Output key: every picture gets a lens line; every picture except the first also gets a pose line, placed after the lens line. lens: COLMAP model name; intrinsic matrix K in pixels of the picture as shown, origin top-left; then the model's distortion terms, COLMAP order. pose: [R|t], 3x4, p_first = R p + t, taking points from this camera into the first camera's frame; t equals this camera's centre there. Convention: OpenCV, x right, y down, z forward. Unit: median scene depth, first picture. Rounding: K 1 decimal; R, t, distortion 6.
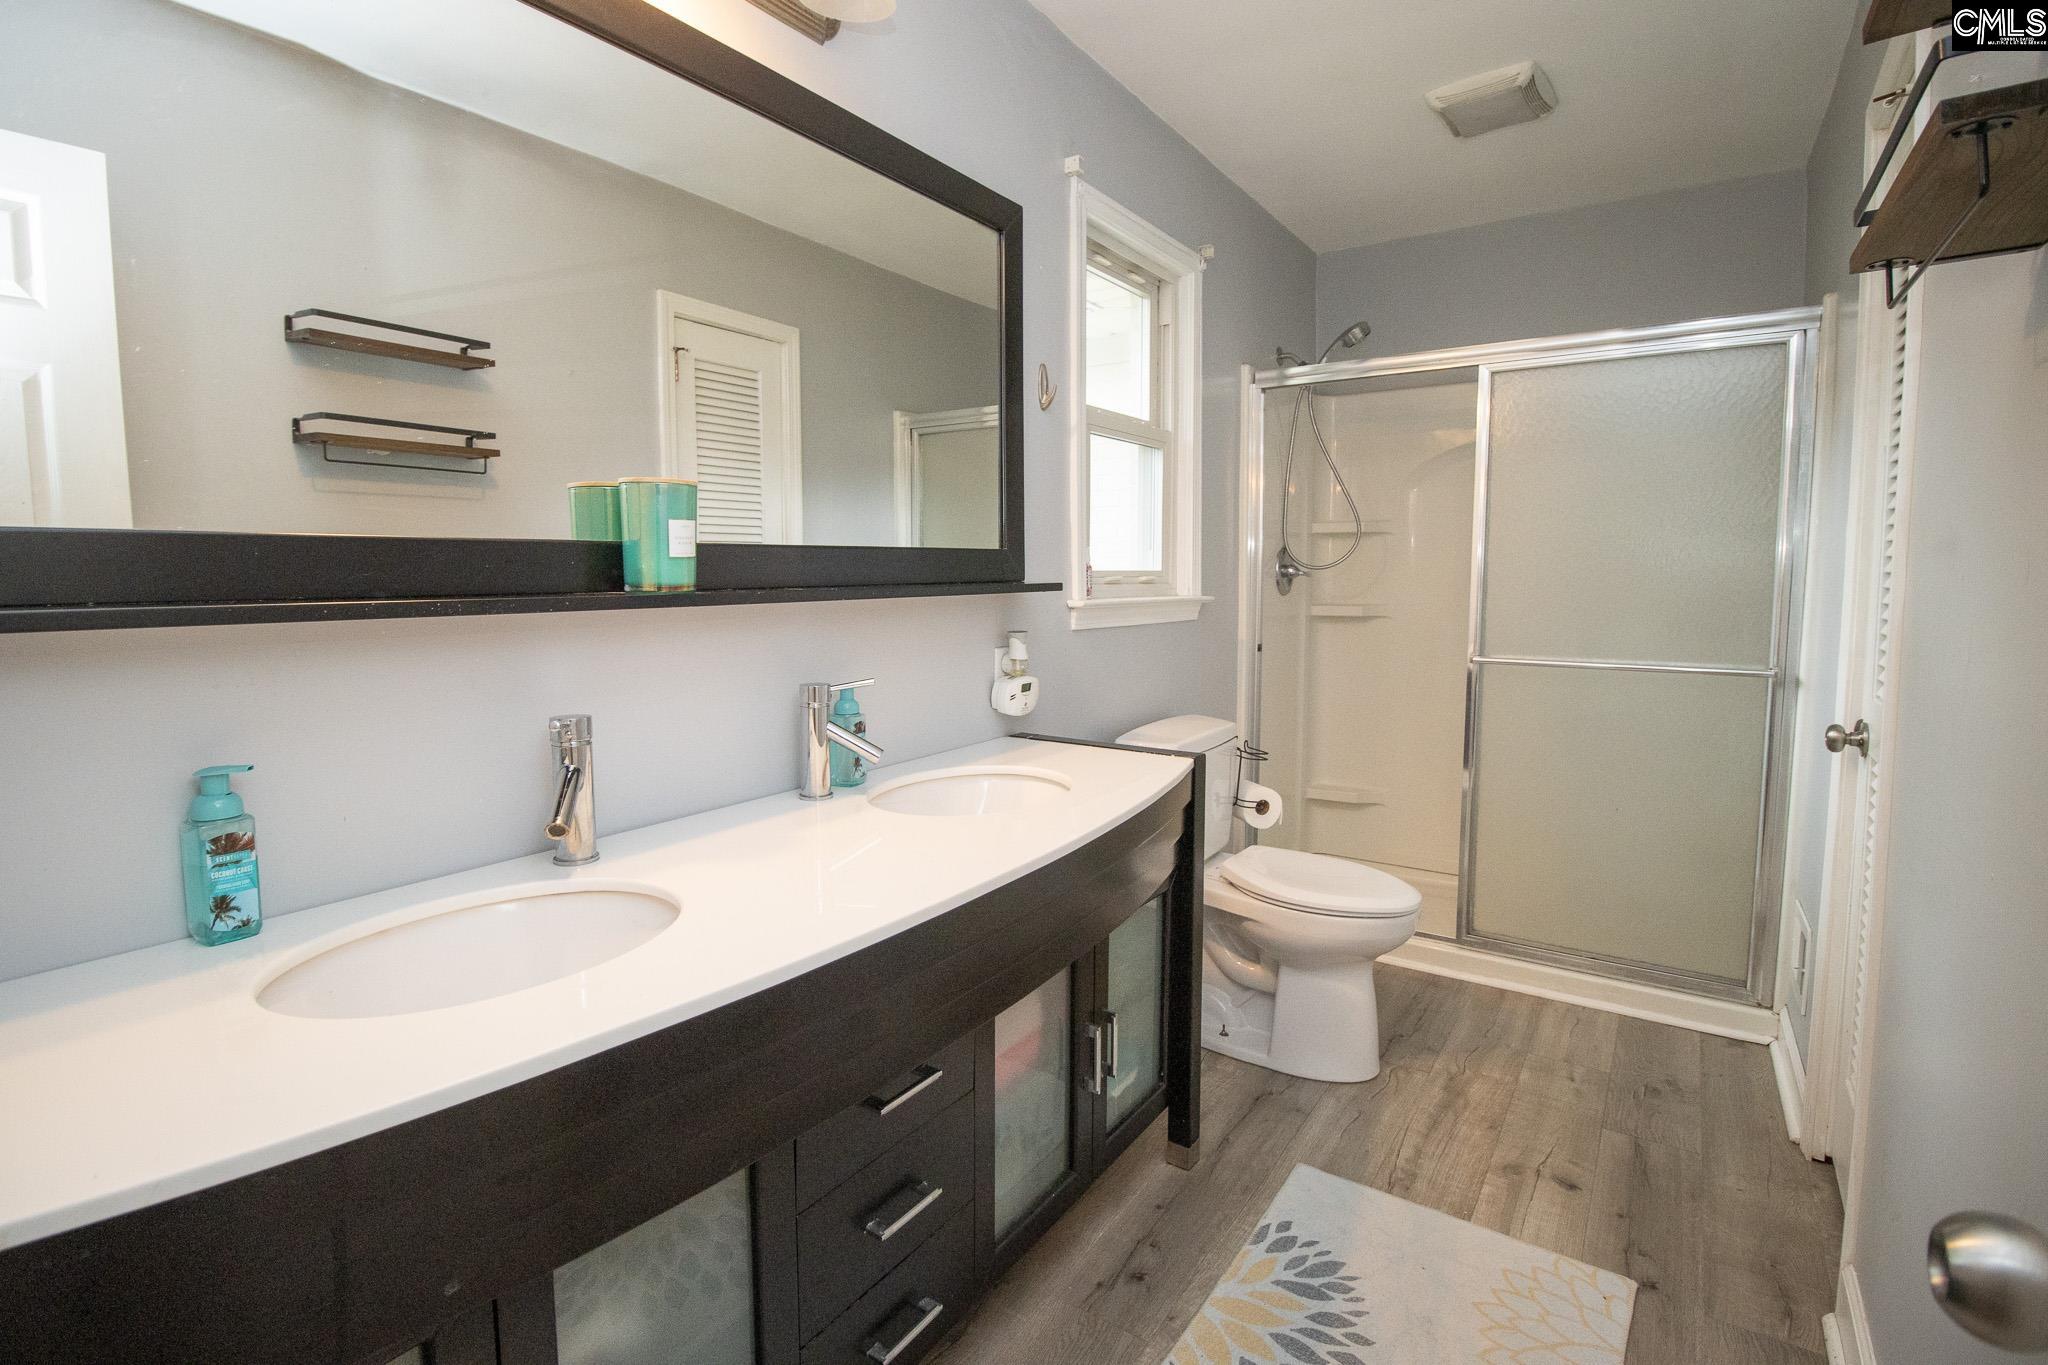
lens RADIAL K [[995.4, 0, 1014.5], [0, 995.4, 653.0], [0, 0, 1]] dist [0.001556, -0.012364]
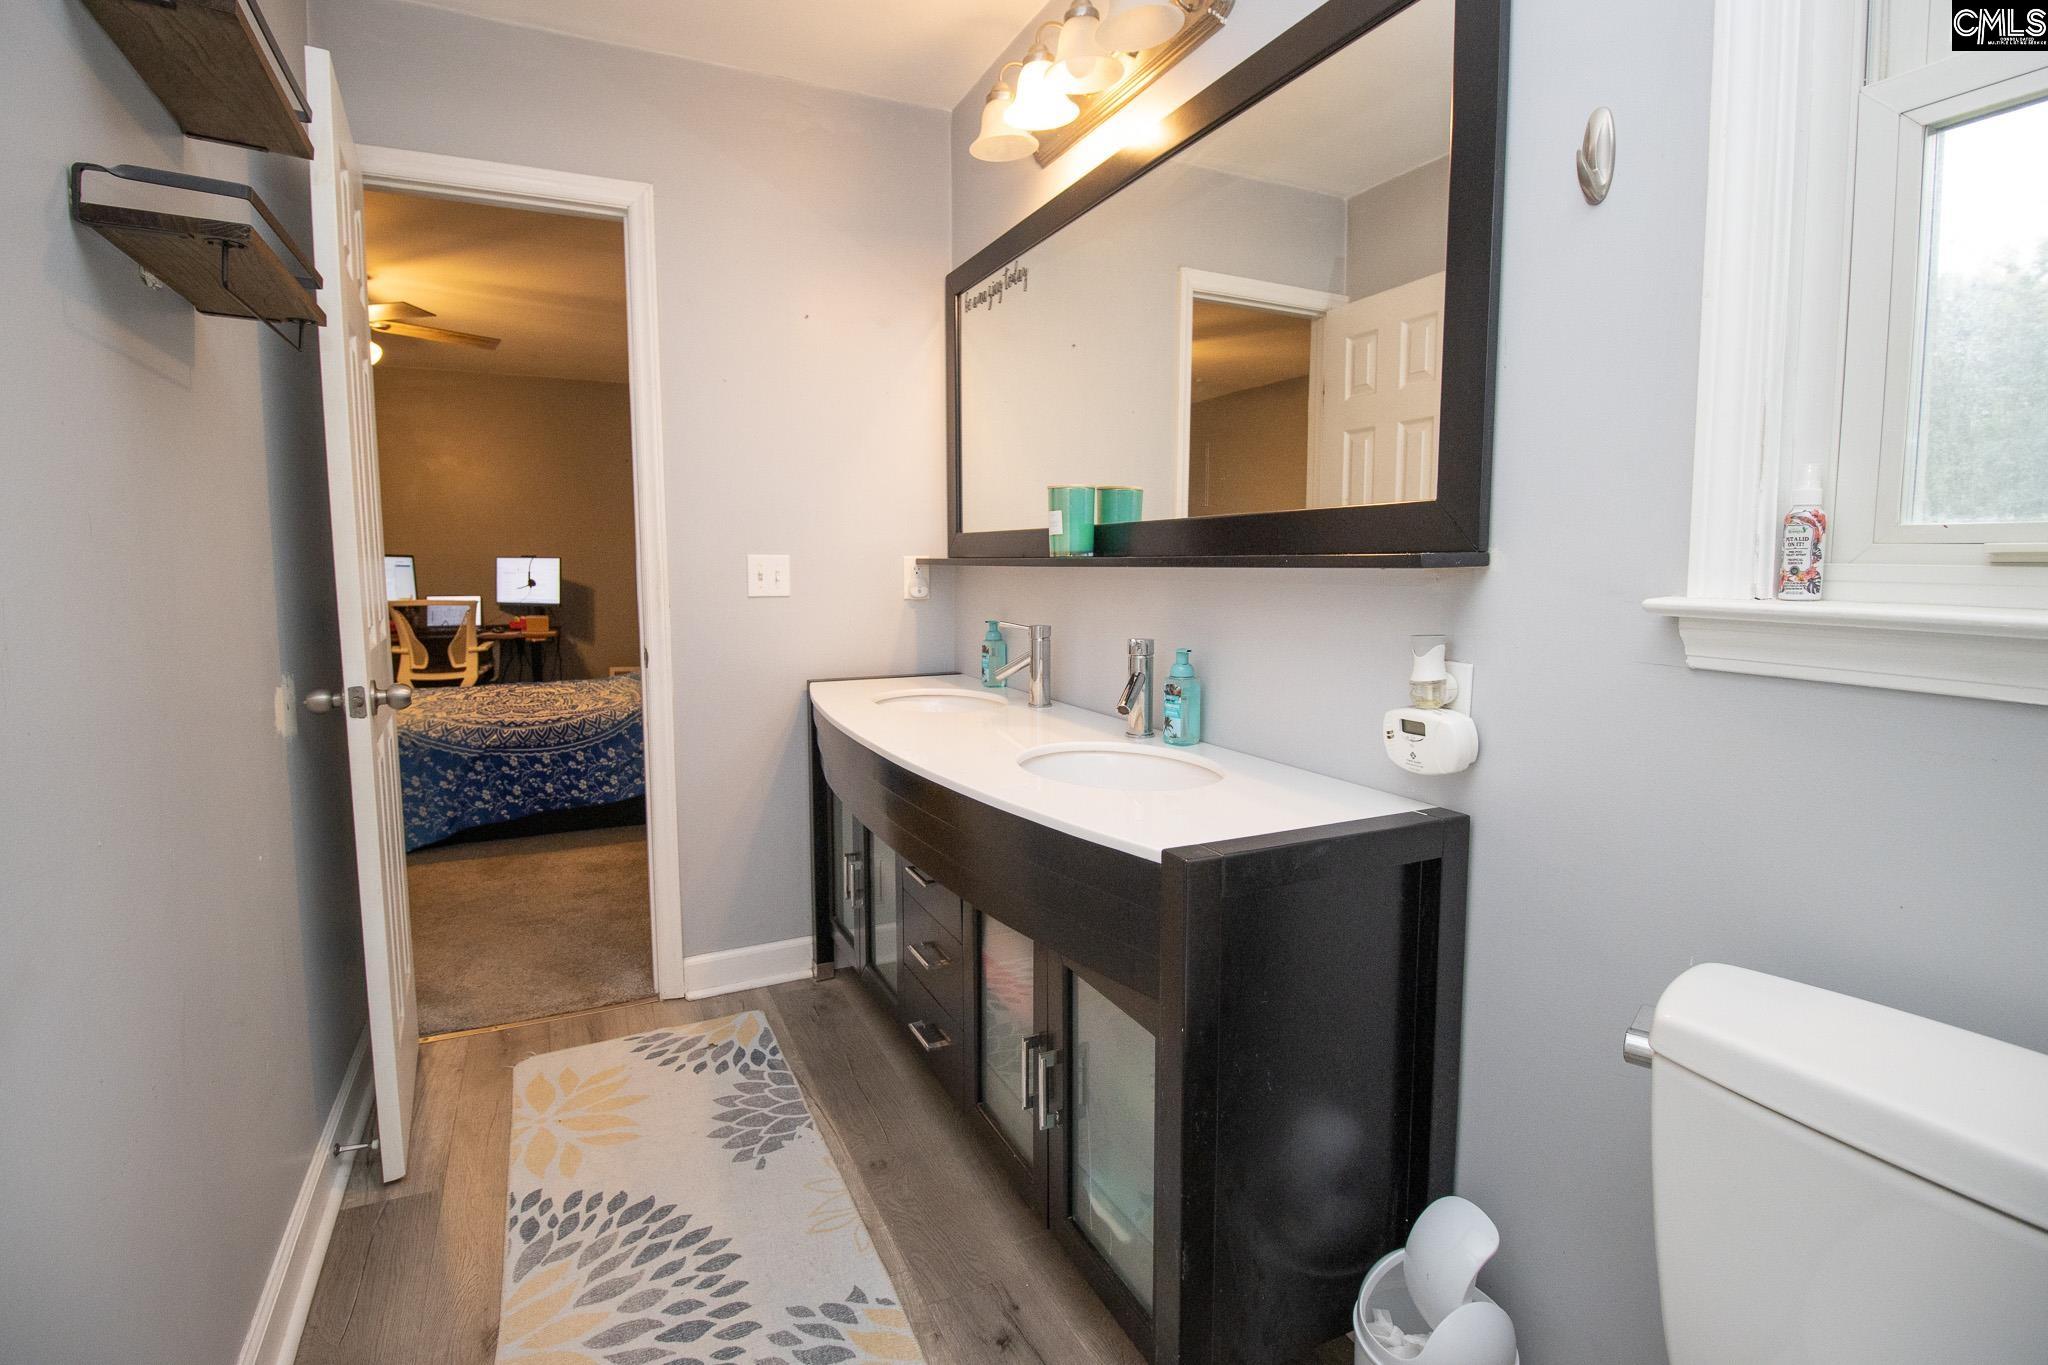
lens RADIAL K [[995.4, 0, 1014.5], [0, 995.4, 653.0], [0, 0, 1]] dist [0.001556, -0.012364]
pose [[-0.512332, 0.080519, -0.855004, 0.849995], [-0.073317, 0.987859, 0.136963, -0.099568], [0.855652, 0.132857, -0.500208, 1.412295]]
